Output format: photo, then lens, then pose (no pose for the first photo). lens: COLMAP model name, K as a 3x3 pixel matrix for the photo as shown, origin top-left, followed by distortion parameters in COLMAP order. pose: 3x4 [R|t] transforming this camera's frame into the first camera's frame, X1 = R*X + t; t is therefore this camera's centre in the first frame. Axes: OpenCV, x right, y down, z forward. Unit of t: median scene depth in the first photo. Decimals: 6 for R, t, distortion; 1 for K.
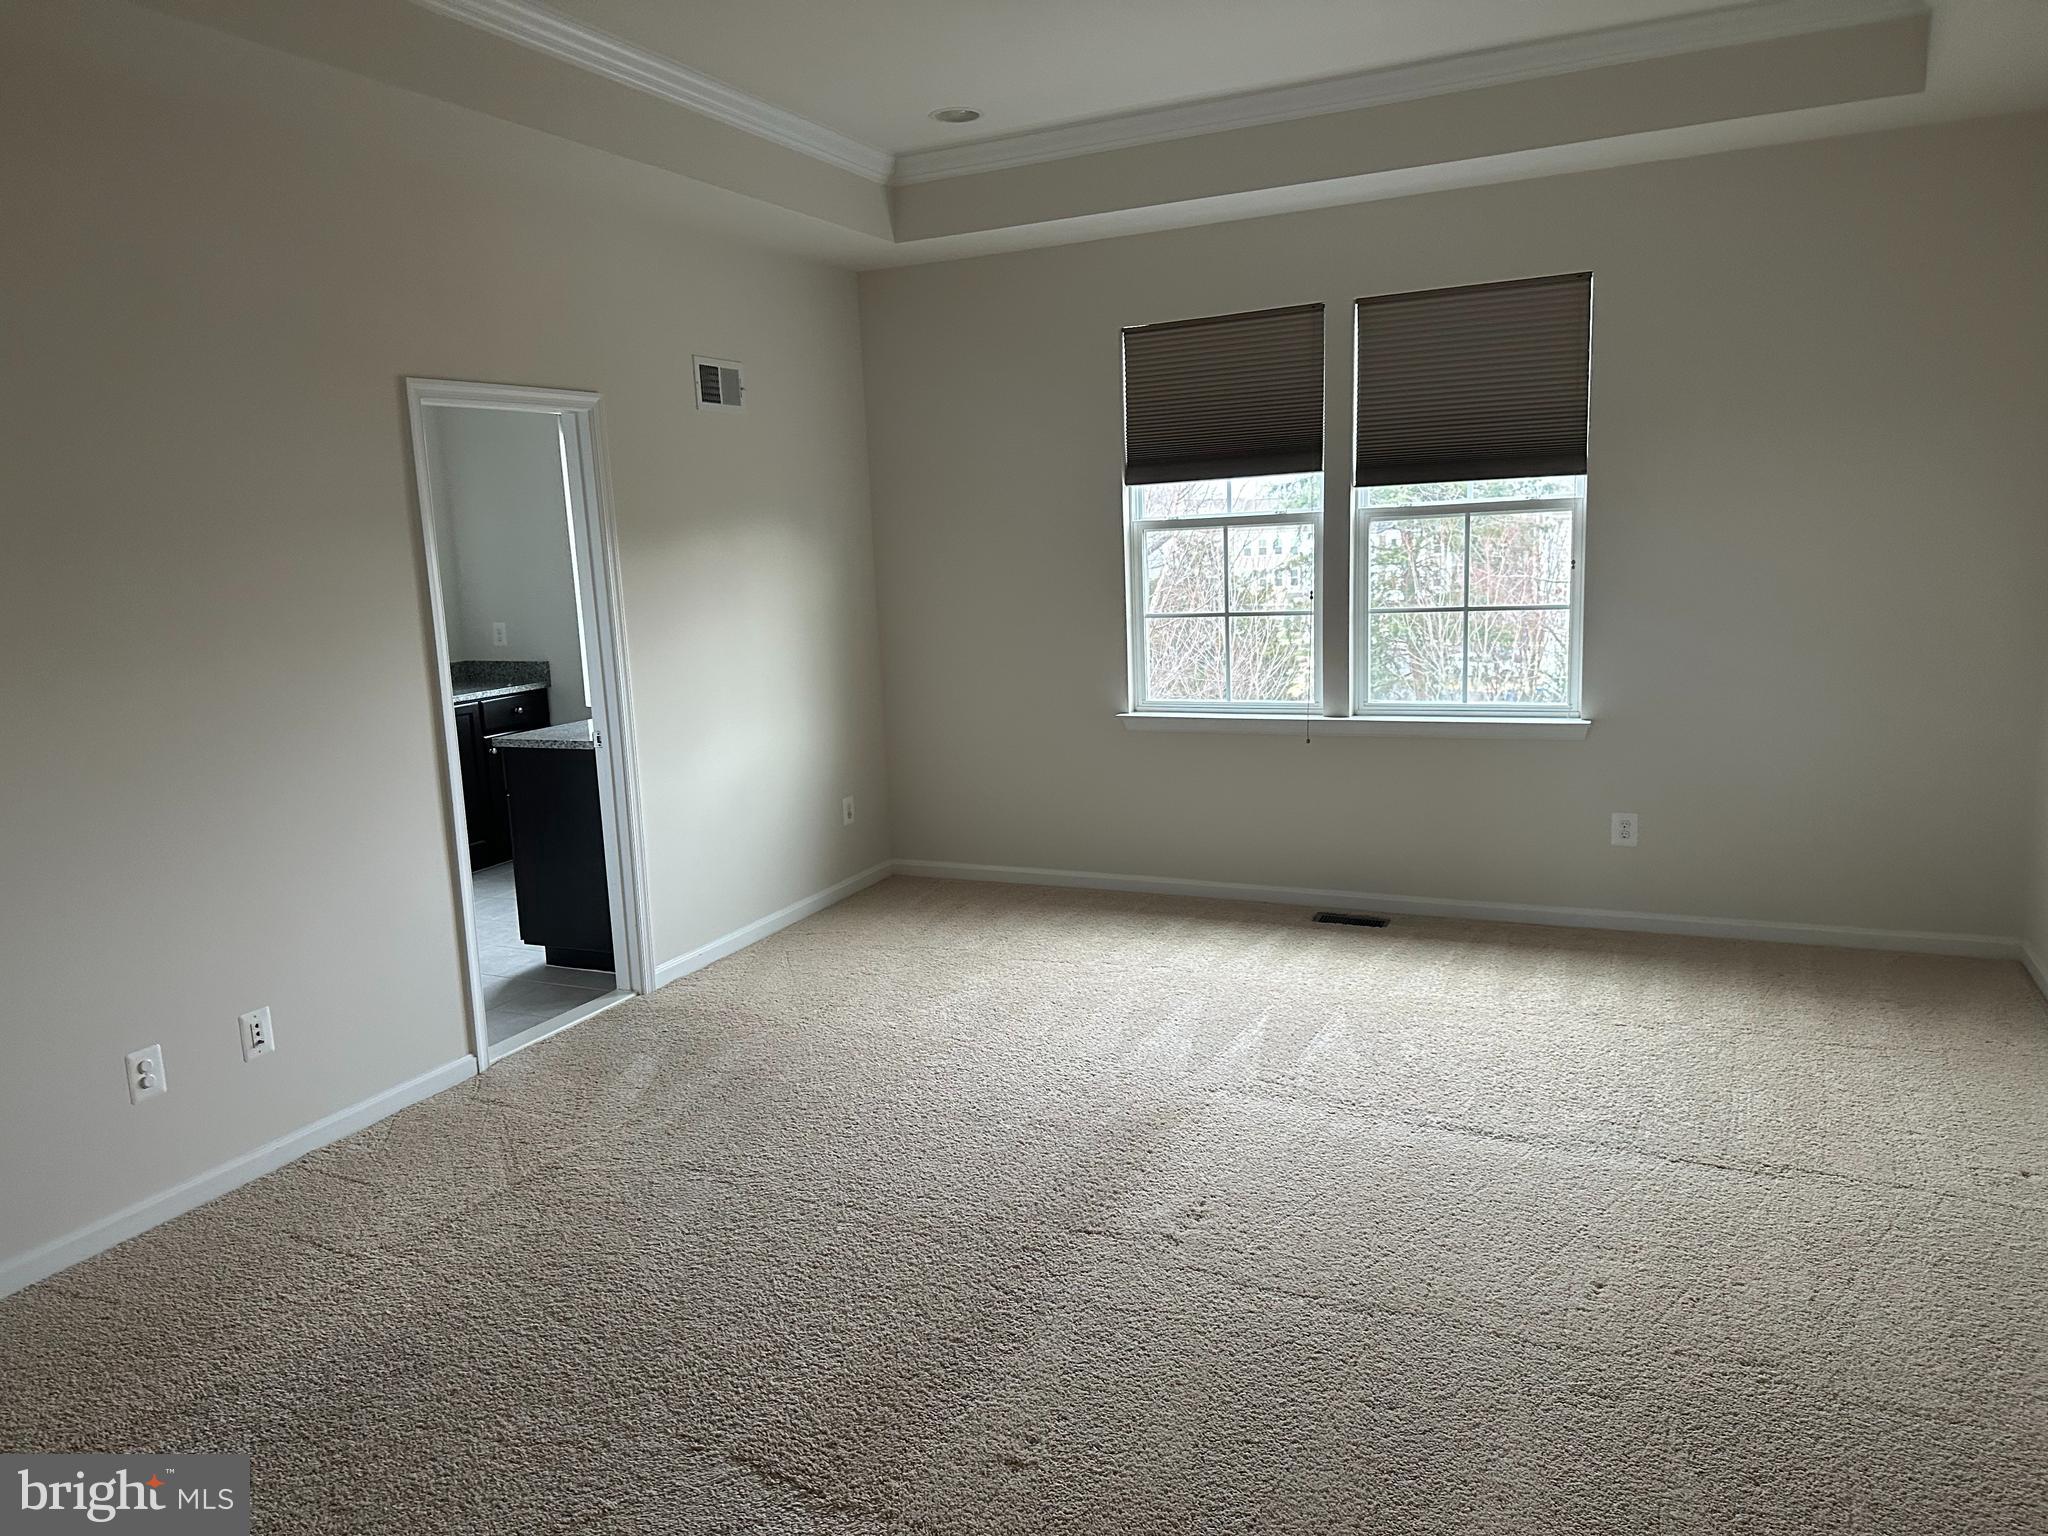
lens RADIAL K [[1431.6, 0, 1007.1], [0, 1431.6, 775.4], [0, 0, 1]] dist [0.067186, -0.082265]
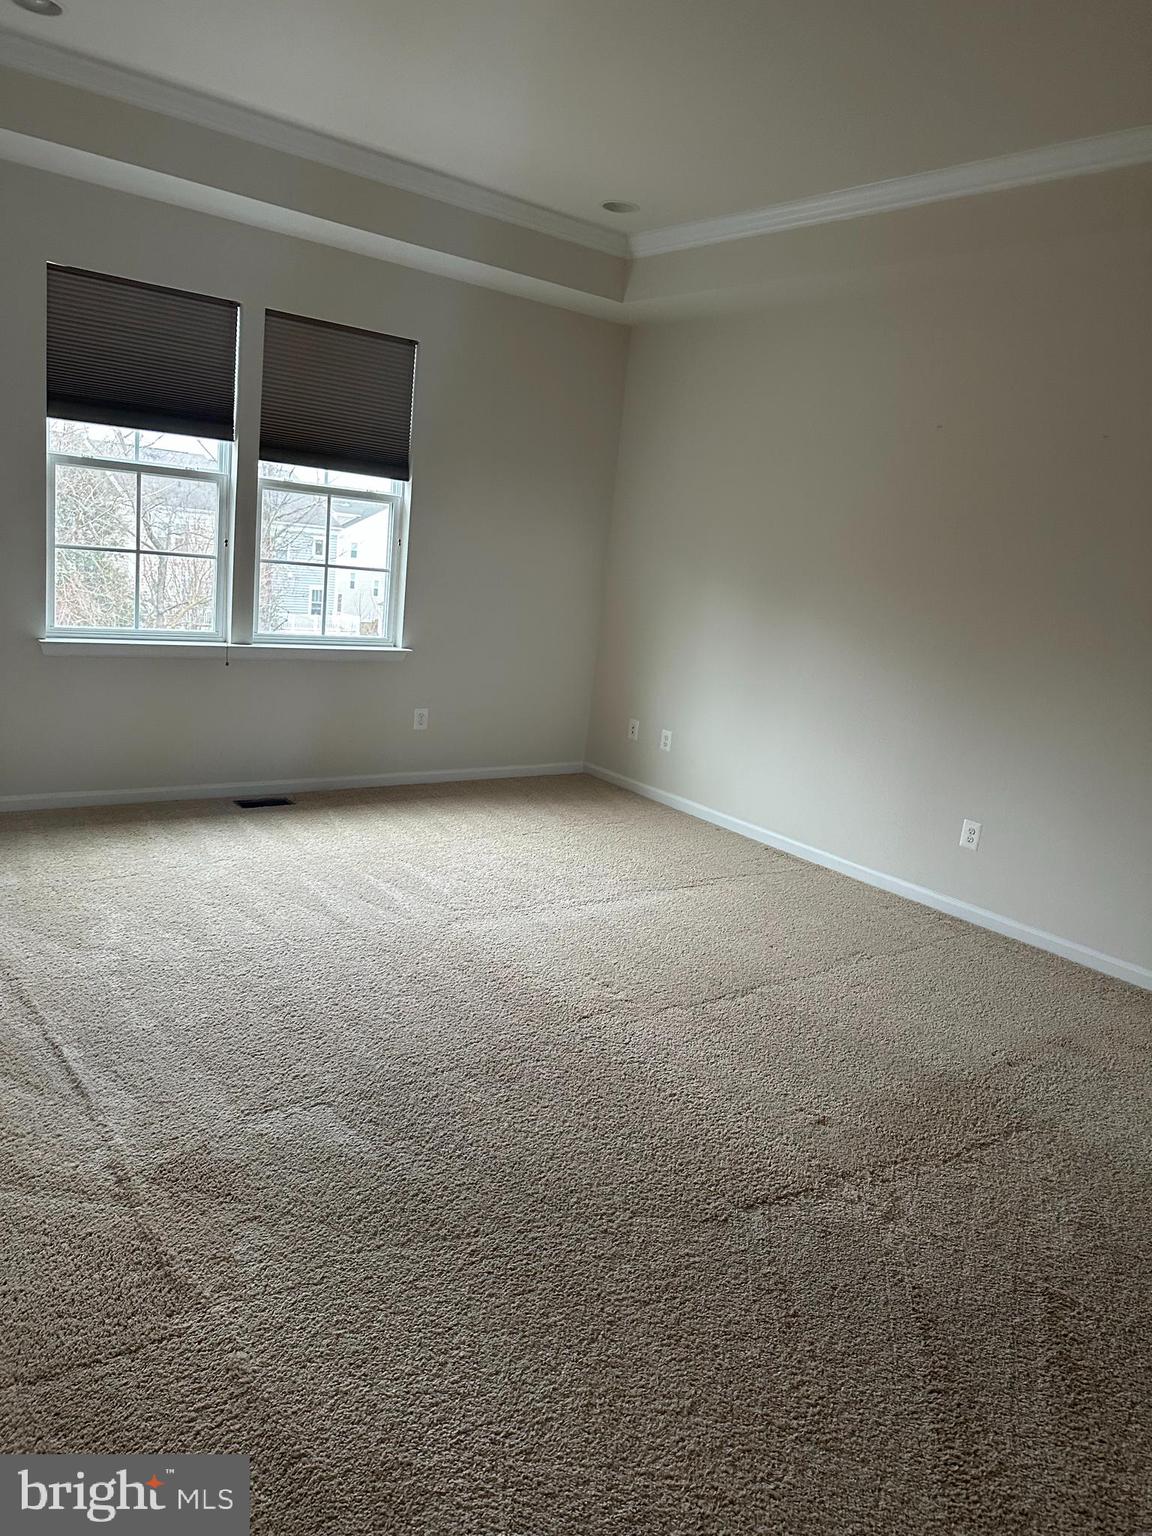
lens RADIAL K [[1141.9, 0, 576.0], [0, 1141.9, 768.0], [0, 0, 1]] dist [0.107477, -0.108441]
pose [[0.421167, -0.099385, 0.901522, -0.576618], [0.028046, 0.994930, 0.096580, -0.022803], [-0.906549, -0.015392, 0.421819, 0.318400]]
